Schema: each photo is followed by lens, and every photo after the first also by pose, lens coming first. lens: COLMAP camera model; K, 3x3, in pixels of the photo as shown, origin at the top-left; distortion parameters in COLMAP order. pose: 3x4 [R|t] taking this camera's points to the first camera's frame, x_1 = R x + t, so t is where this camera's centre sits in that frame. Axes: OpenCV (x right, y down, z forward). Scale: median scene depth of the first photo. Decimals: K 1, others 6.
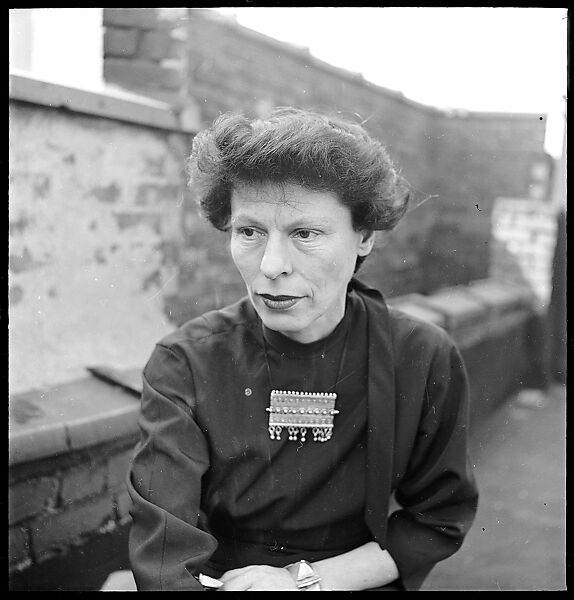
lens RADIAL K [[902.8, 0, 283.3], [0, 902.8, 289.8], [0, 0, 1]] dist [-0.054273, 0.000000]
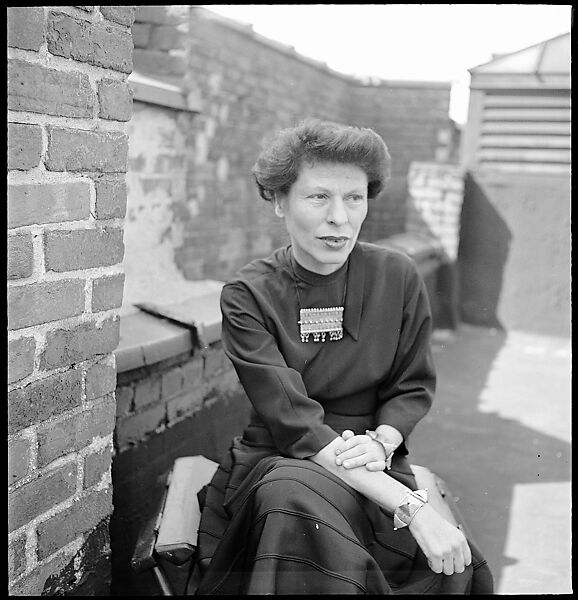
lens RADIAL K [[904.0, 0, 285.3], [0, 904.0, 295.6], [0, 0, 1]] dist [-0.036376, 0.000000]
pose [[0.991134, -0.018144, 0.131618, -0.153257], [0.011037, 0.998451, 0.054533, 0.006927], [-0.132404, -0.052597, 0.989799, -0.233486]]
